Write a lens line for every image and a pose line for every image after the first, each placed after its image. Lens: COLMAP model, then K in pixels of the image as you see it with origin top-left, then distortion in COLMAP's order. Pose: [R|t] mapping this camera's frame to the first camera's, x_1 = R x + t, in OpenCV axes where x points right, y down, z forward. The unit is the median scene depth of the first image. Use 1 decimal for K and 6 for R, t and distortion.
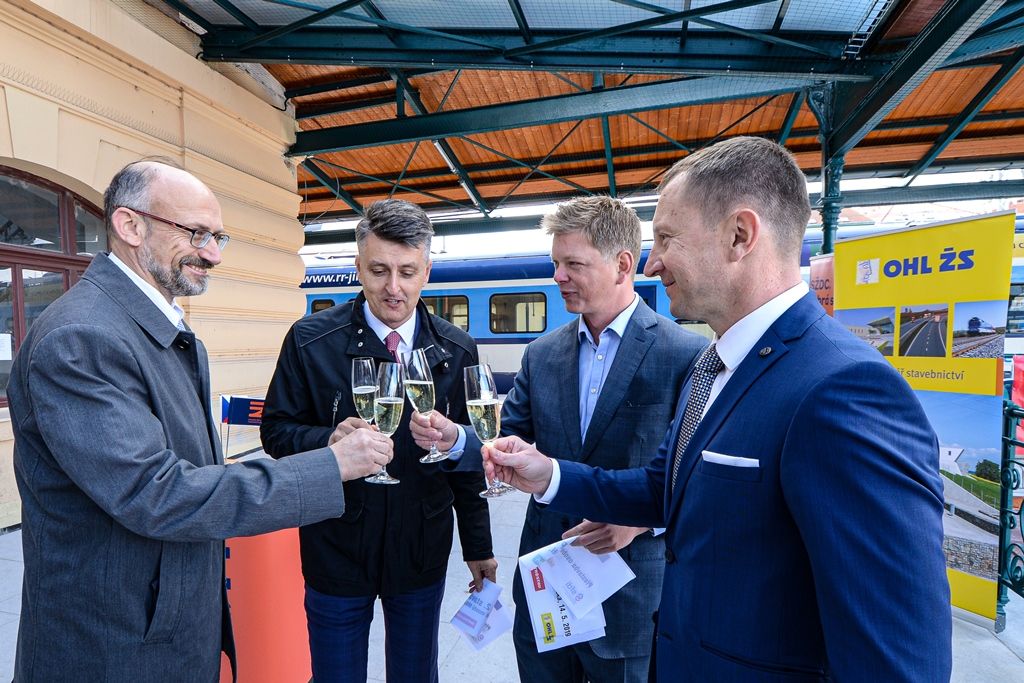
lens RADIAL K [[544.5, 0, 540.8], [0, 544.5, 376.4], [0, 0, 1]] dist [0.019942, -0.021013]
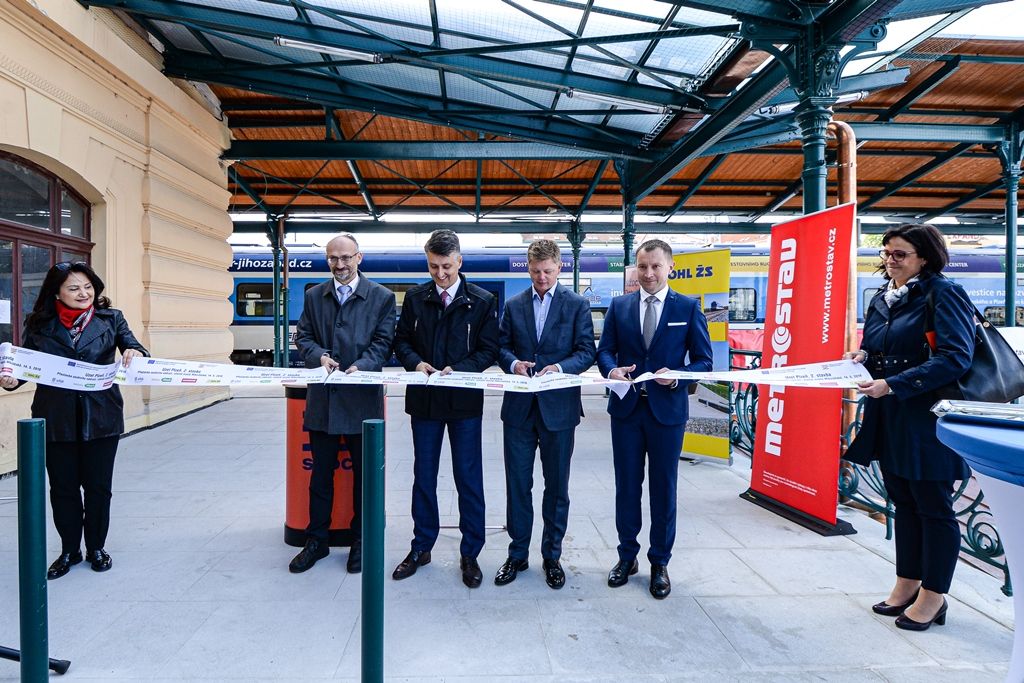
lens RADIAL K [[533.3, 0, 516.8], [0, 533.3, 345.1], [0, 0, 1]] dist [0.018997, -0.028264]
pose [[0.940810, 0.001525, 0.338932, -0.242295], [0.014417, 0.998905, -0.044513, 0.052233], [-0.338628, 0.046765, 0.939757, -0.253836]]
